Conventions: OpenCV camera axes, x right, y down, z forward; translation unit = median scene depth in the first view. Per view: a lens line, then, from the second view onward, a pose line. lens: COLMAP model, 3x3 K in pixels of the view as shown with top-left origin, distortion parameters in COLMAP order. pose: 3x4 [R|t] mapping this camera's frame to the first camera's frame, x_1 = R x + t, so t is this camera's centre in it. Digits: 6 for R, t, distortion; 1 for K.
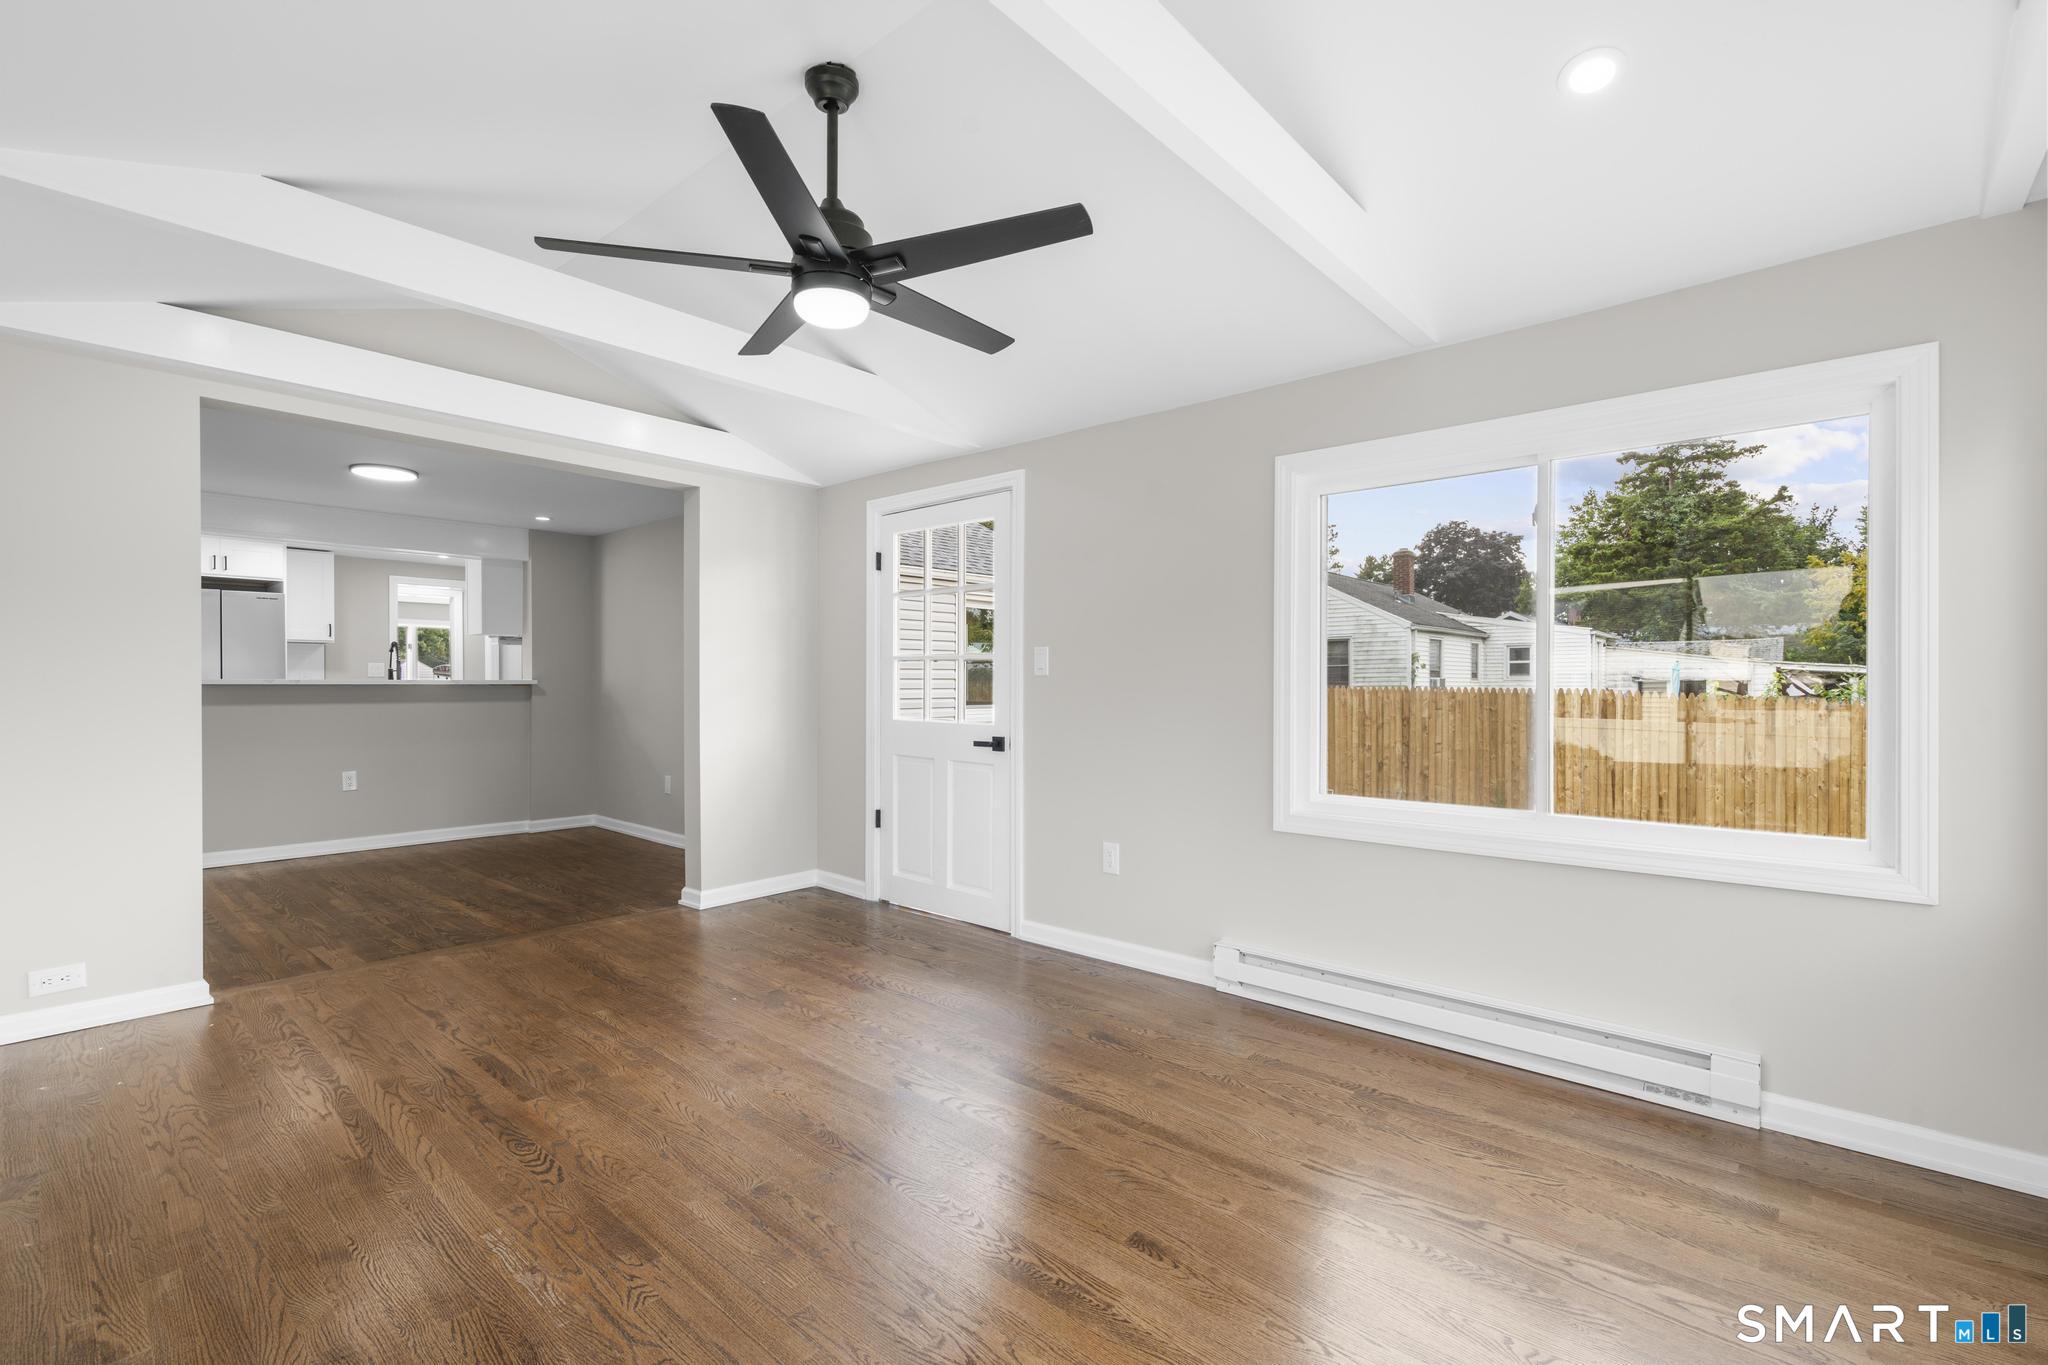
lens RADIAL K [[920.1, 0, 1022.8], [0, 920.1, 686.9], [0, 0, 1]] dist [-0.005799, 0.004399]
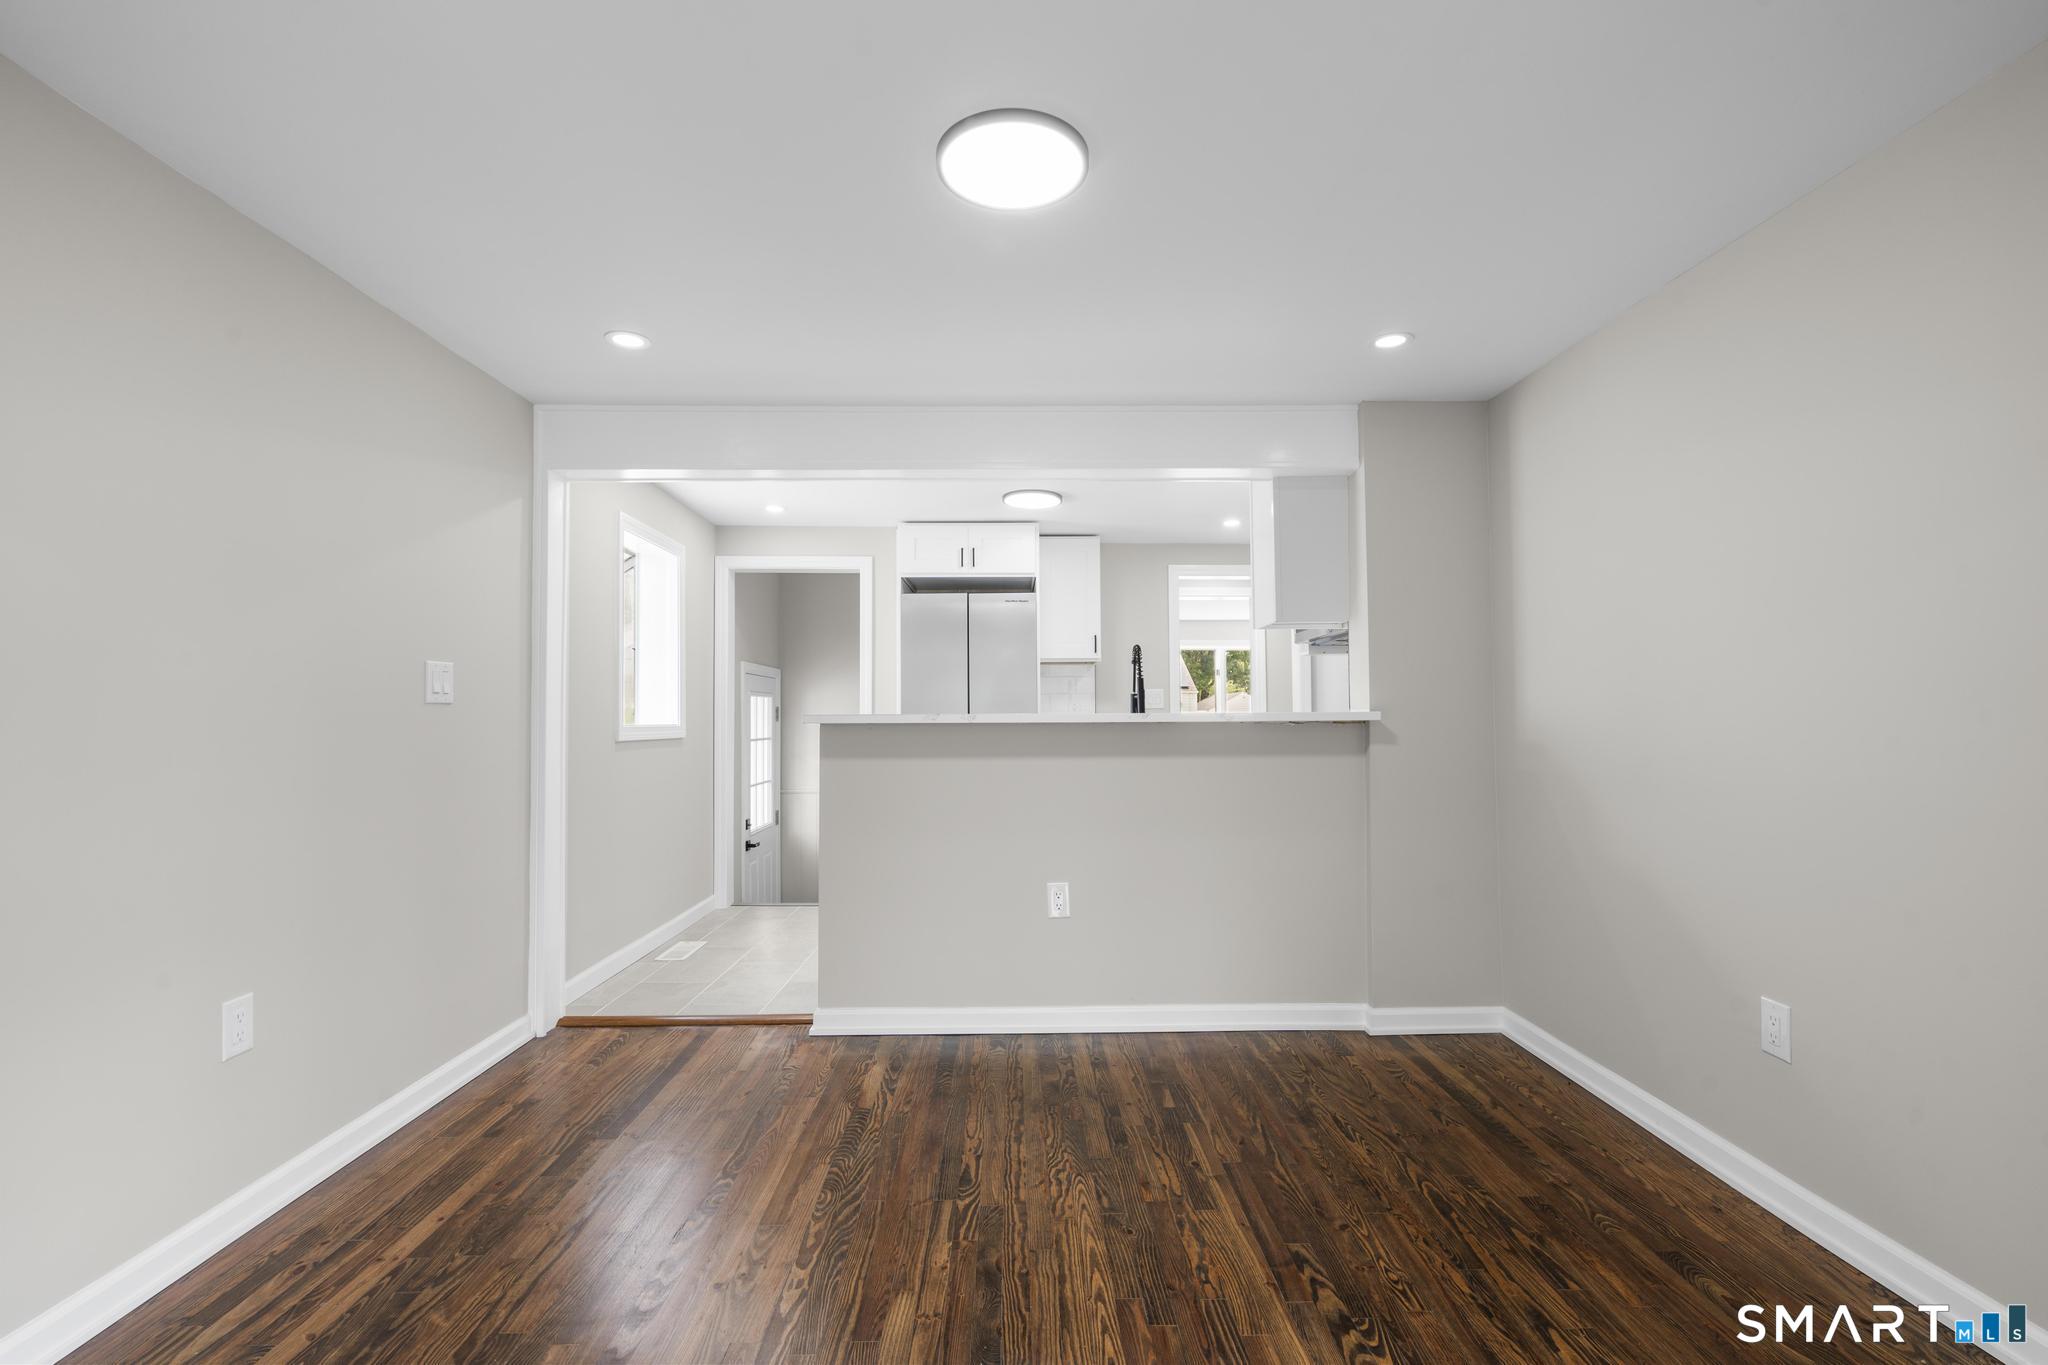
lens RADIAL K [[920.1, 0, 1022.8], [0, 920.1, 686.9], [0, 0, 1]] dist [-0.005799, 0.004399]
pose [[0.676651, -0.026747, -0.735818, -0.451251], [0.003158, 0.999436, -0.033426, -0.007397], [0.736297, 0.020294, 0.676354, 0.806134]]
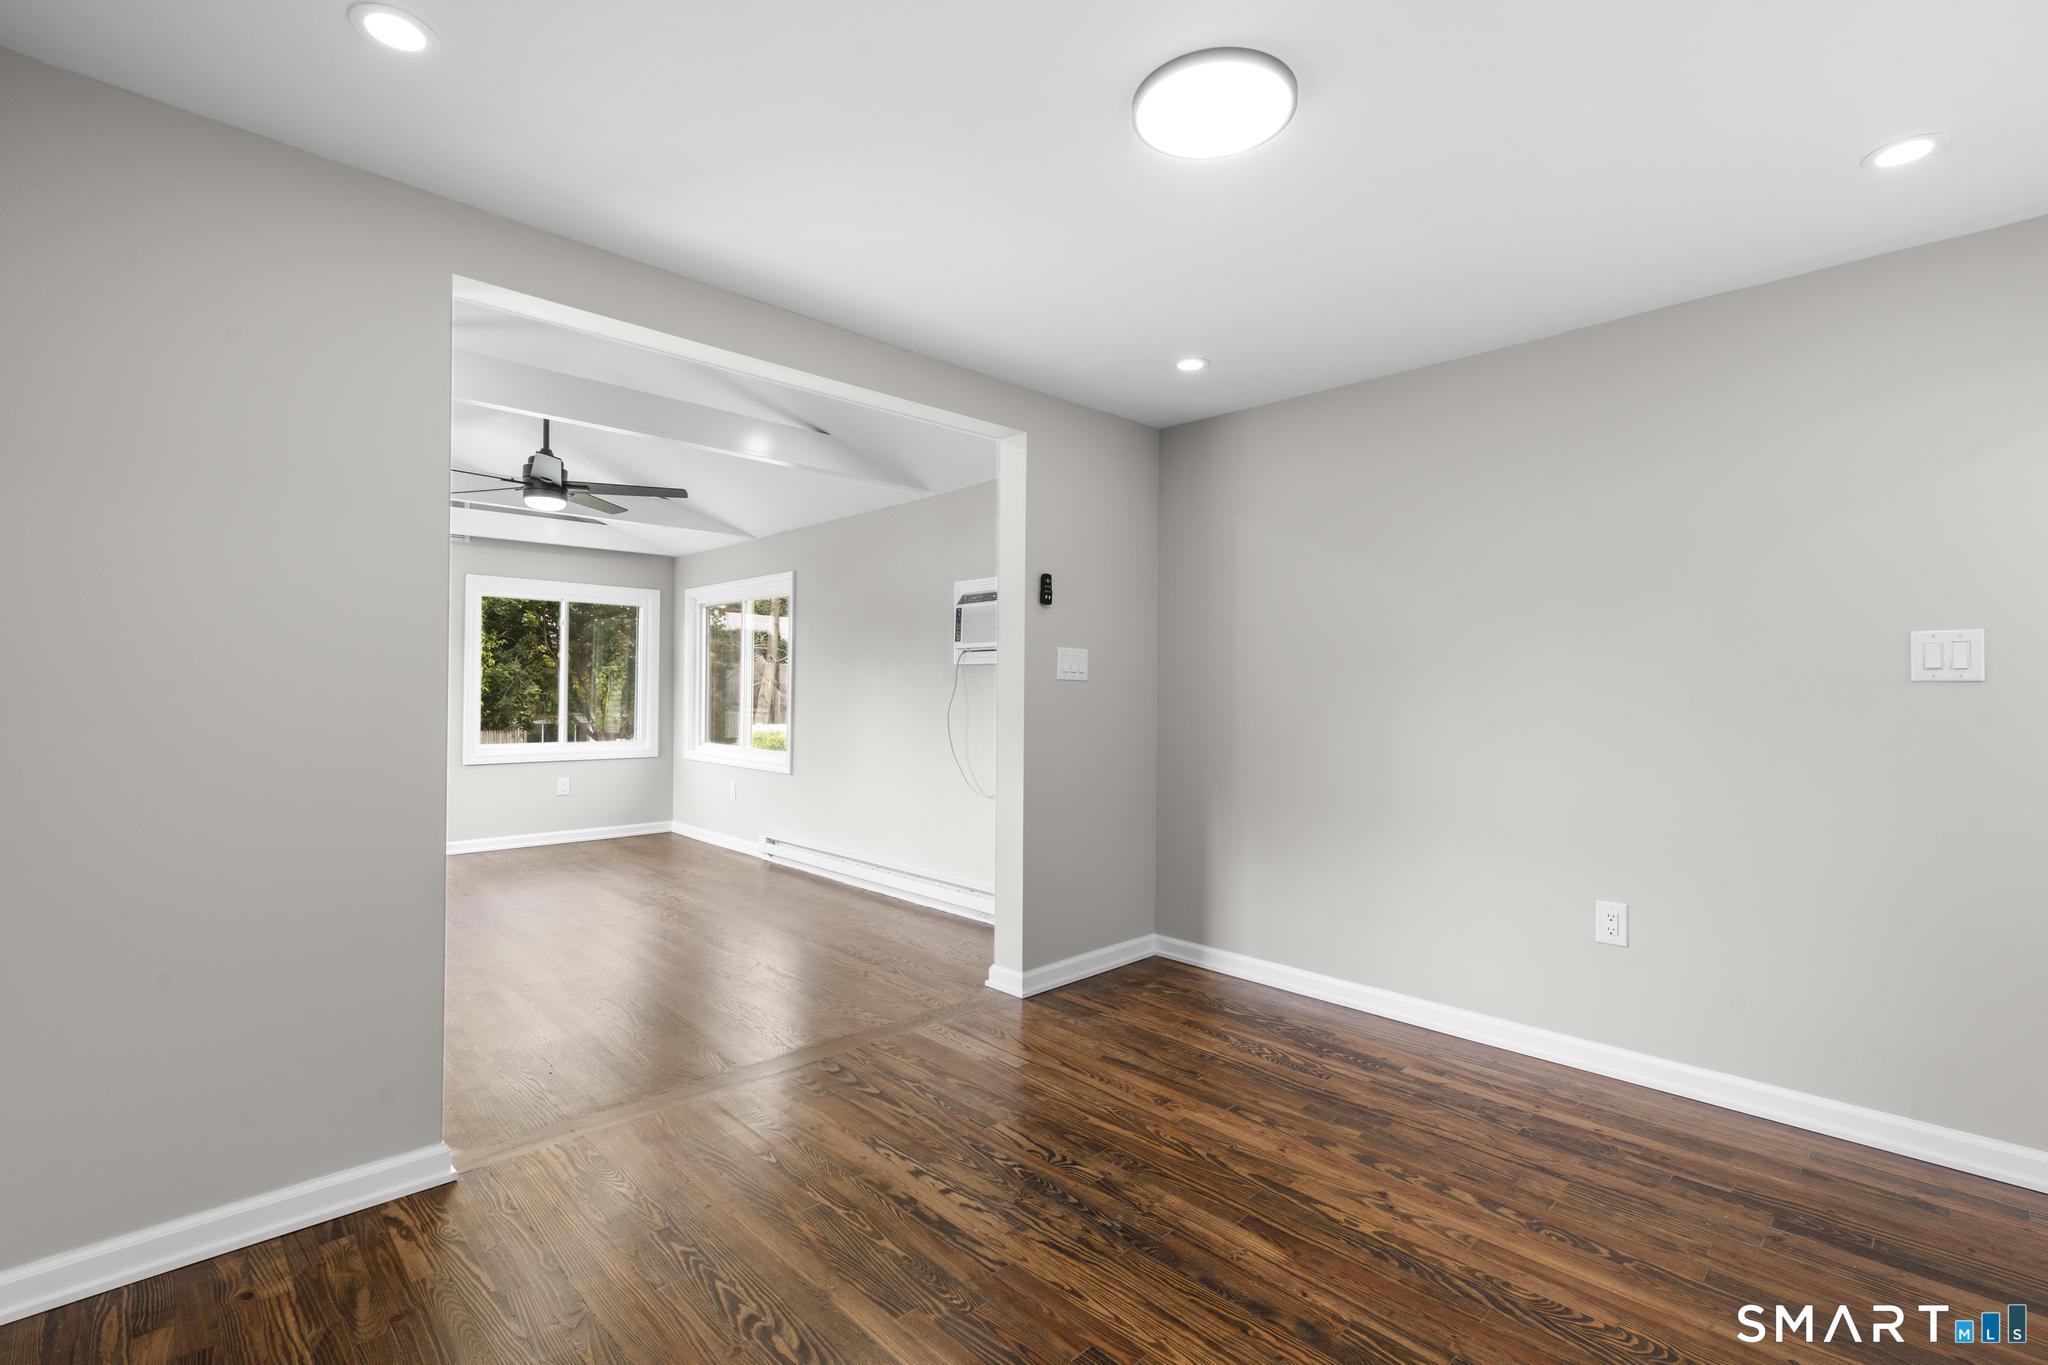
lens RADIAL K [[920.1, 0, 1022.8], [0, 920.1, 686.9], [0, 0, 1]] dist [-0.005799, 0.004399]
pose [[-0.997118, -0.008906, 0.075341, -0.698221], [-0.009046, 0.999958, -0.001521, -0.009823], [-0.075324, -0.002198, -0.997157, 1.458231]]
